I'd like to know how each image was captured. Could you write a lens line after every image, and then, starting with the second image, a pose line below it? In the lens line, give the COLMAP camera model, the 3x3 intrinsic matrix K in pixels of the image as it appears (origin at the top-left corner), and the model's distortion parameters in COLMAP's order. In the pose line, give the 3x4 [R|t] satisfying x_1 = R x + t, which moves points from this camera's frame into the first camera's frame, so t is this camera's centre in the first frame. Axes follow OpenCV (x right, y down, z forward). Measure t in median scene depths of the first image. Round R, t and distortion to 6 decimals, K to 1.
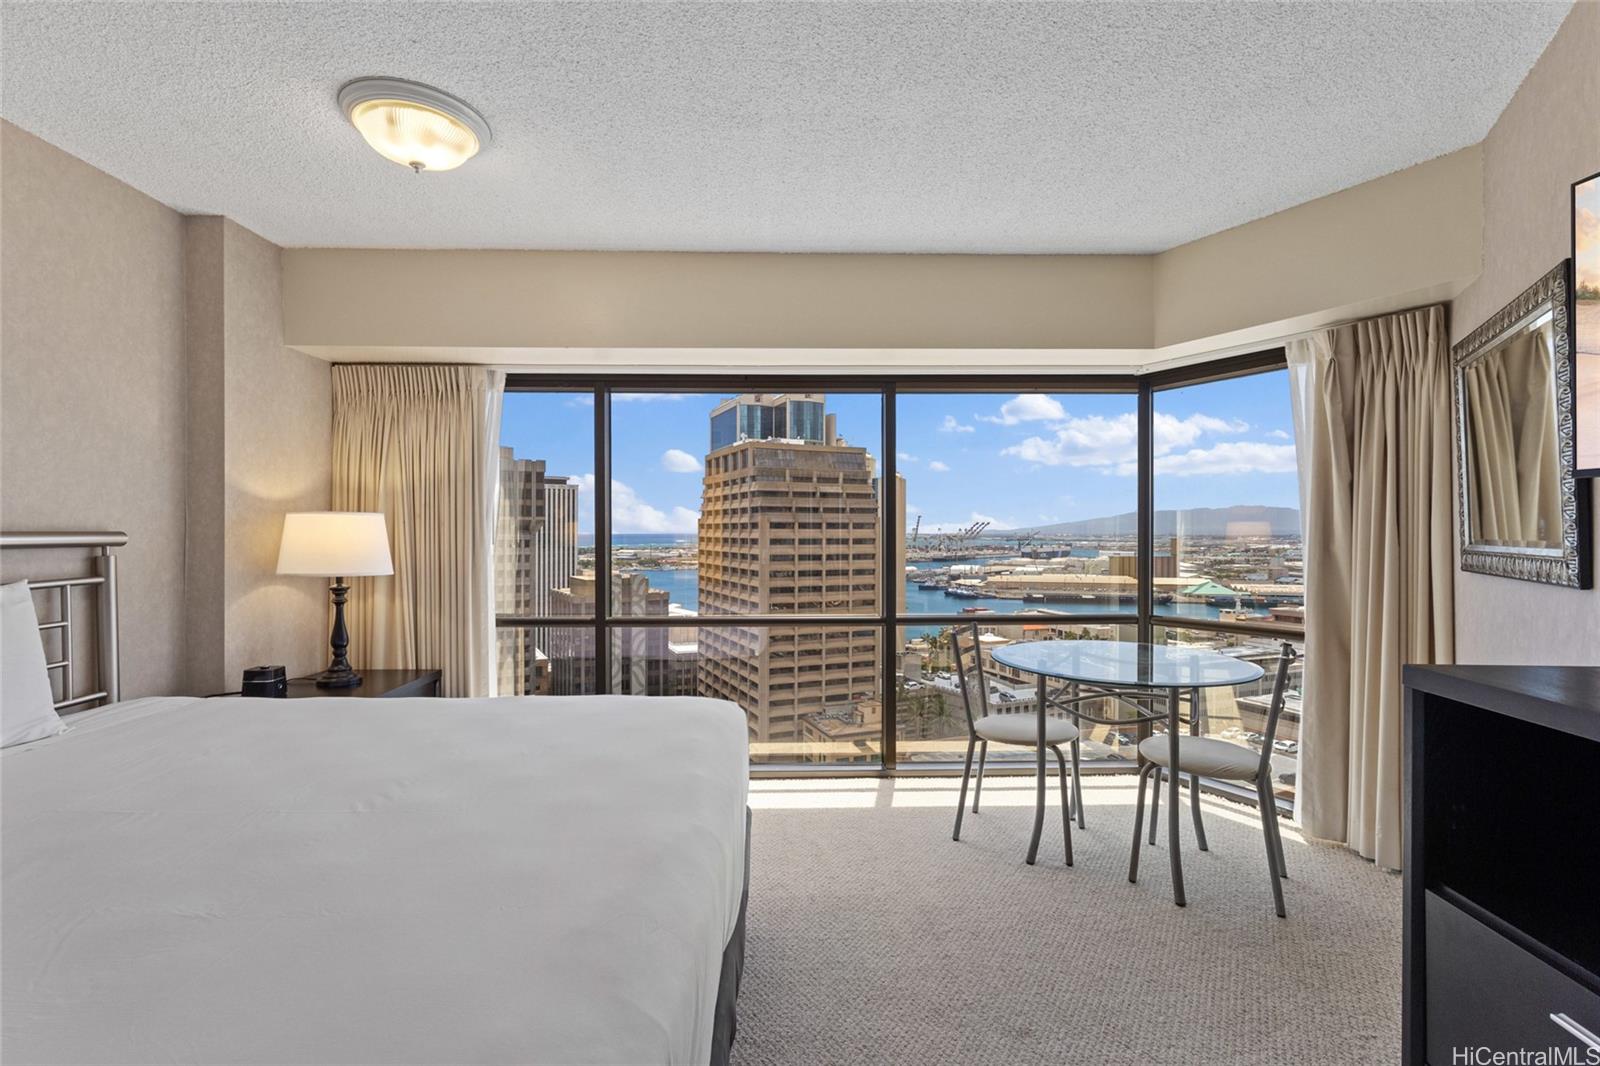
lens RADIAL K [[734.4, 0, 800.0], [0, 734.4, 533.0], [0, 0, 1]] dist [-0.000884, -0.000094]
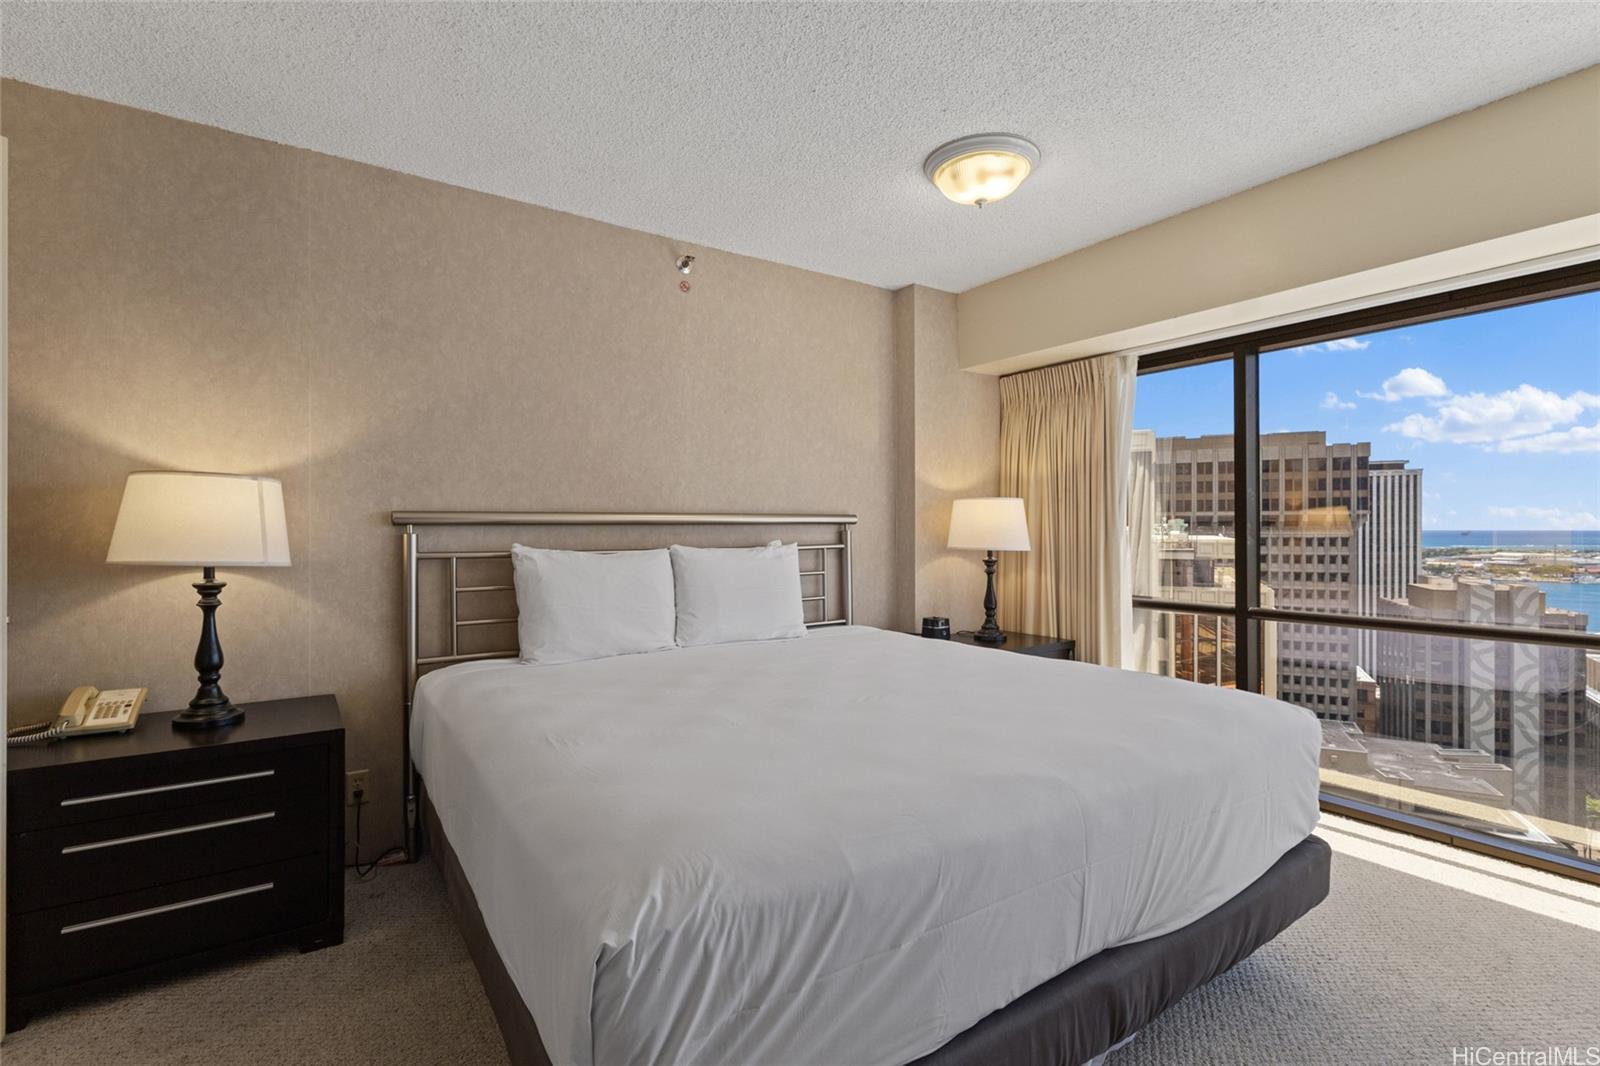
lens RADIAL K [[737.5, 0, 793.3], [0, 737.5, 525.2], [0, 0, 1]] dist [0.001425, -0.000129]
pose [[0.539406, -0.005543, -0.842027, 0.225477], [0.000121, 0.999979, -0.006505, 0.024094], [0.842046, 0.003407, 0.539396, 0.065737]]
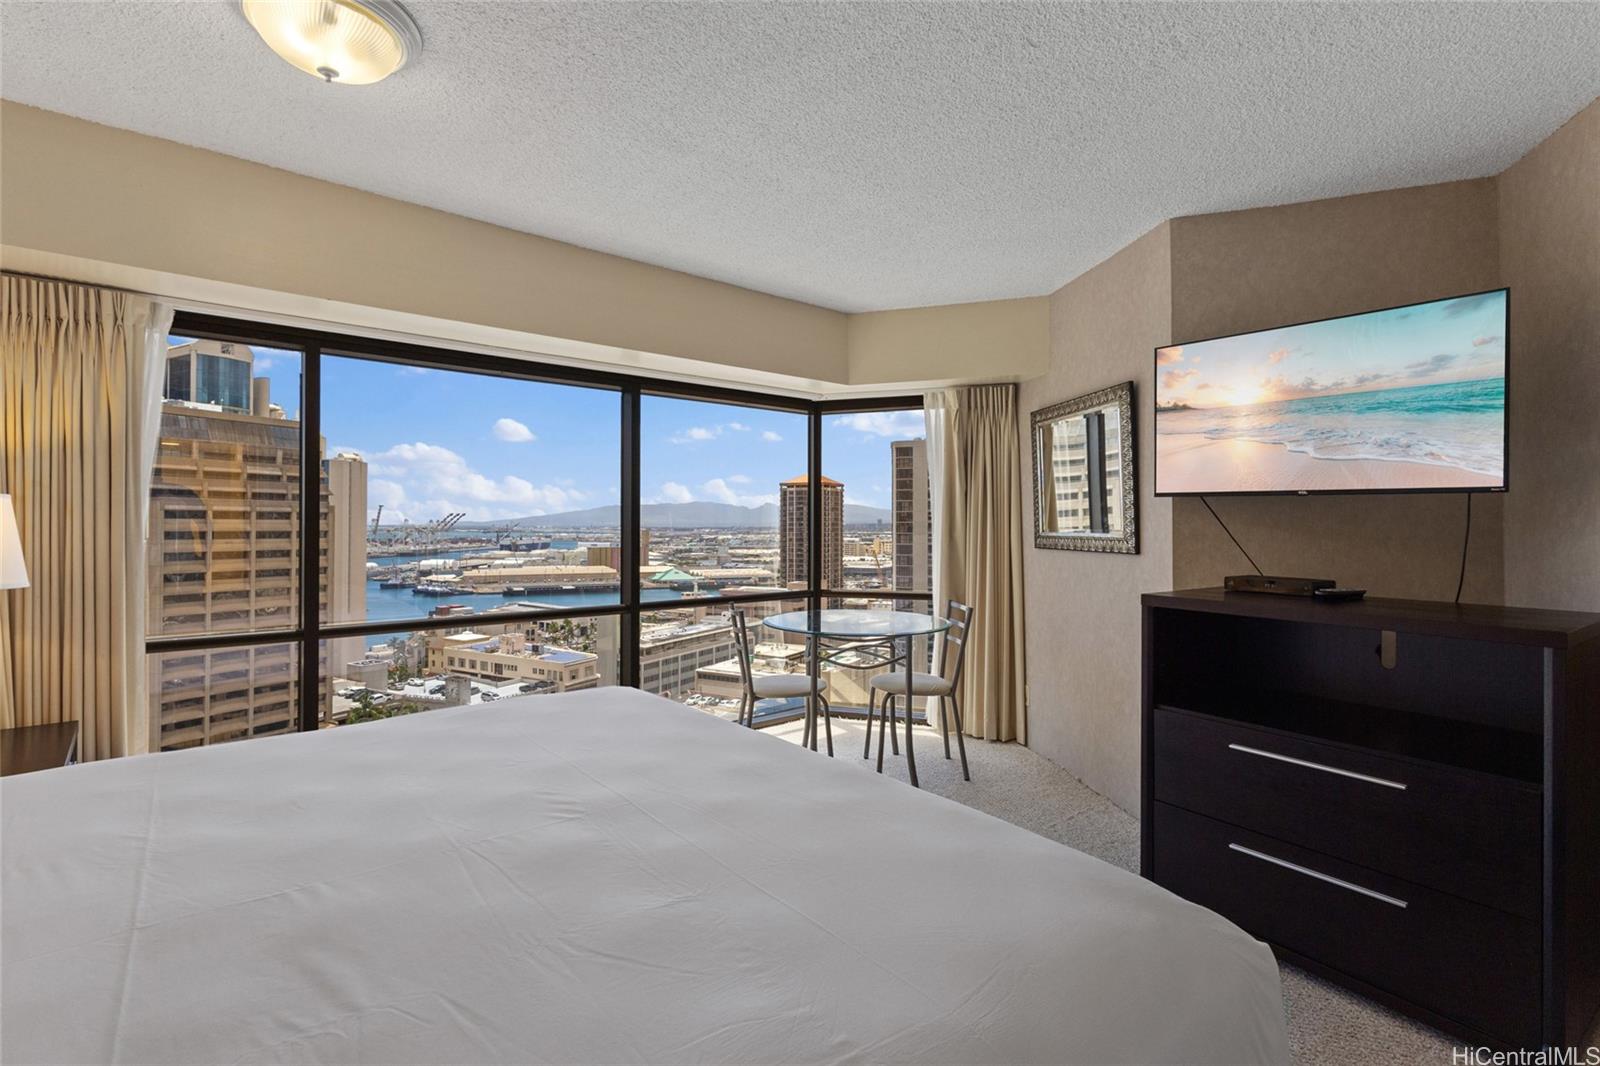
lens RADIAL K [[737.5, 0, 793.3], [0, 737.5, 525.2], [0, 0, 1]] dist [0.001425, -0.000129]
pose [[0.783856, 0.002212, 0.620939, -0.431585], [-0.002399, 0.999997, -0.000533, 0.000447], [-0.620938, -0.001072, 0.783859, 0.025737]]
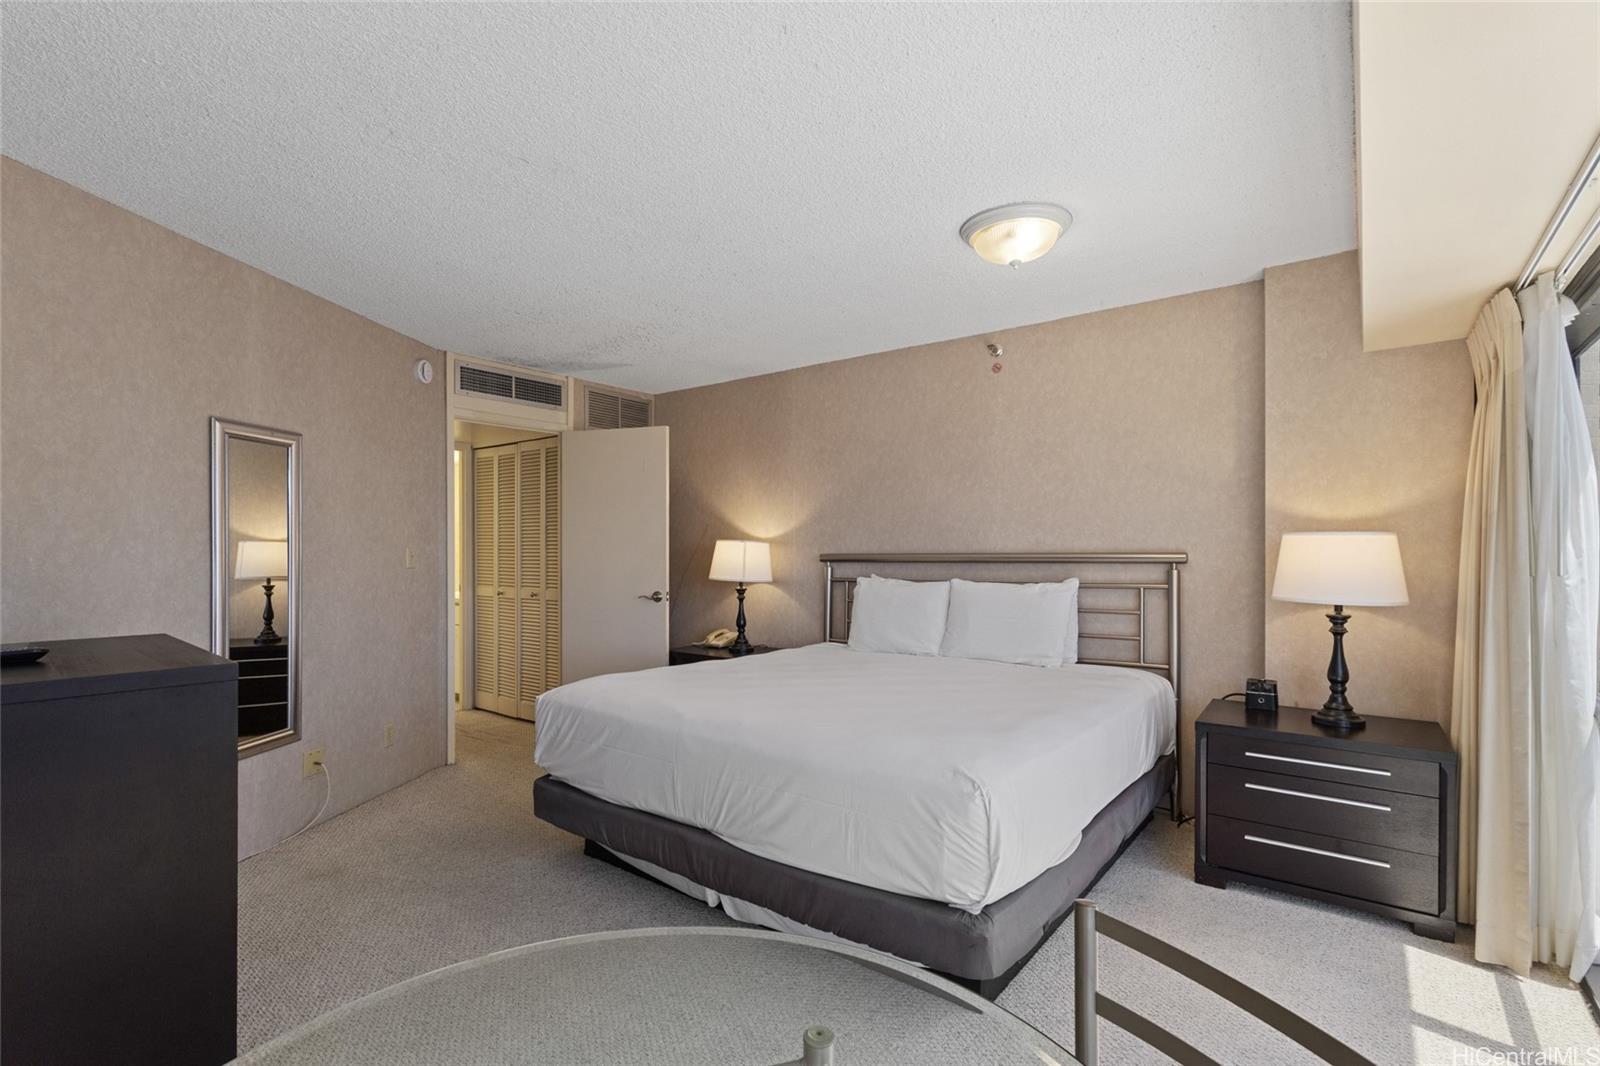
lens RADIAL K [[746.8, 0, 799.6], [0, 746.8, 542.2], [0, 0, 1]] dist [0.000886, 0.000445]
pose [[-0.625606, -0.006698, -0.780110, 0.491769], [0.001751, 0.999949, -0.009990, -0.006961], [0.780137, -0.007616, -0.625562, 1.058458]]
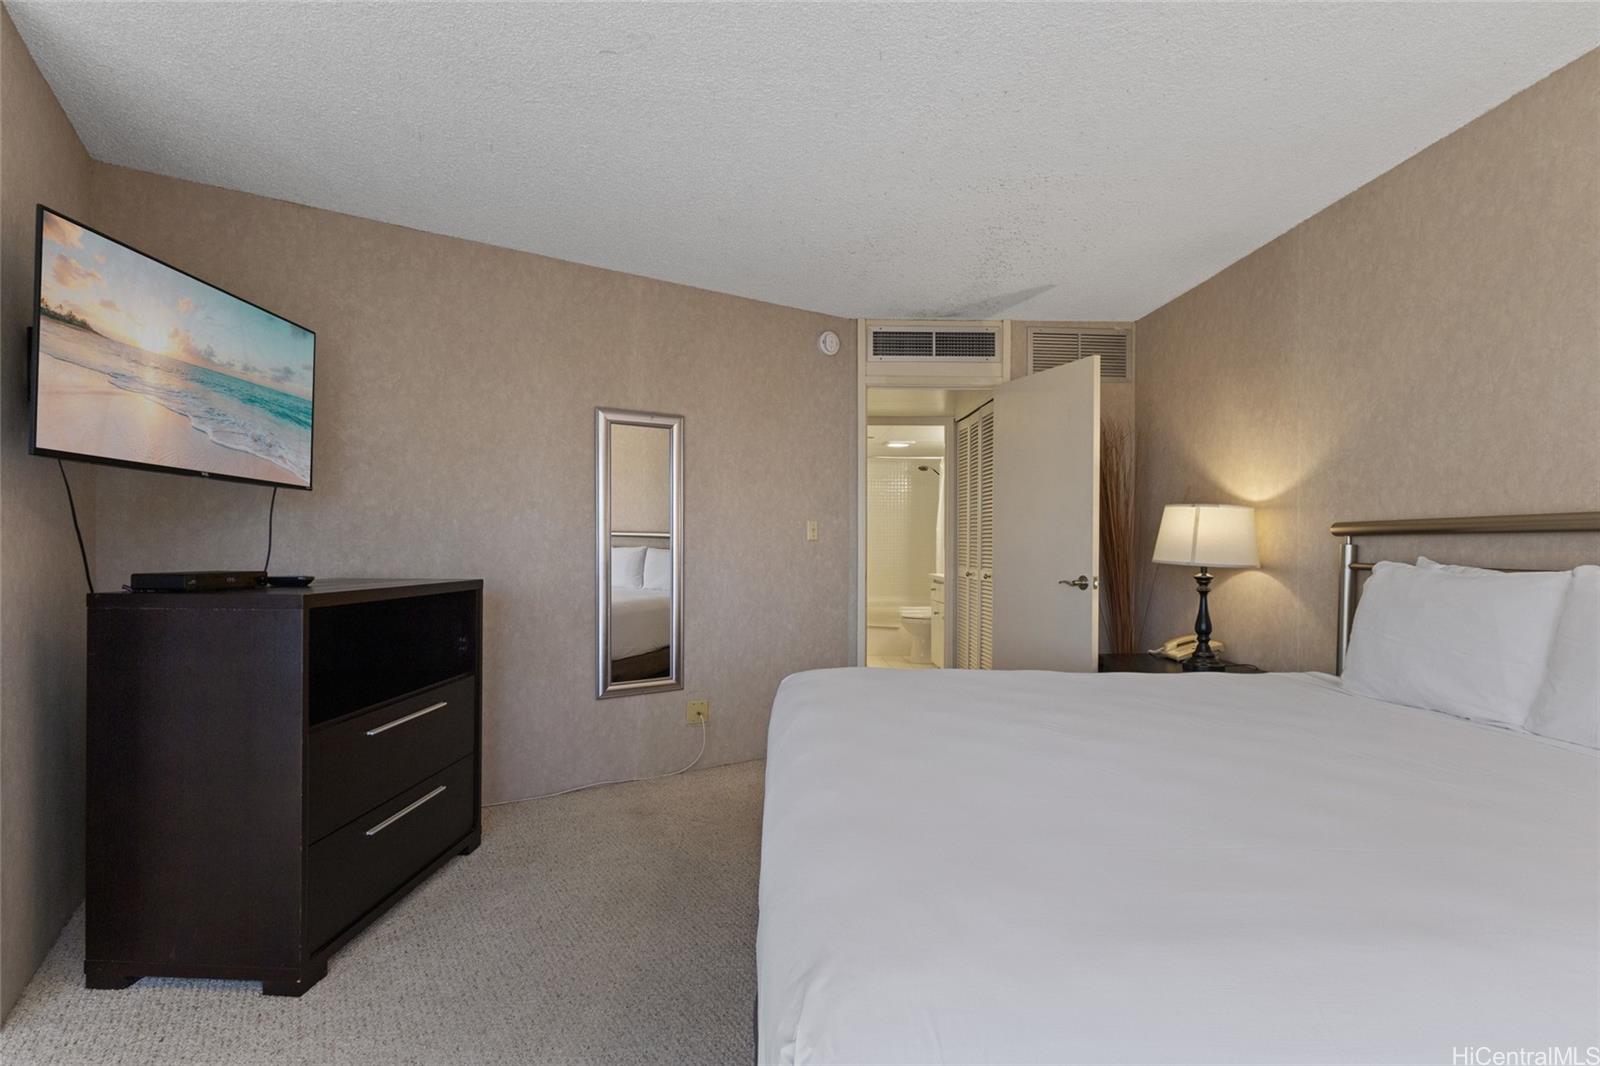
lens RADIAL K [[746.8, 0, 799.6], [0, 746.8, 542.2], [0, 0, 1]] dist [0.000886, 0.000445]
pose [[-0.999900, -0.002967, -0.013860, -0.070869], [-0.002972, 0.999996, 0.000344, 0.027357], [0.013859, 0.000385, -0.999904, 1.027779]]
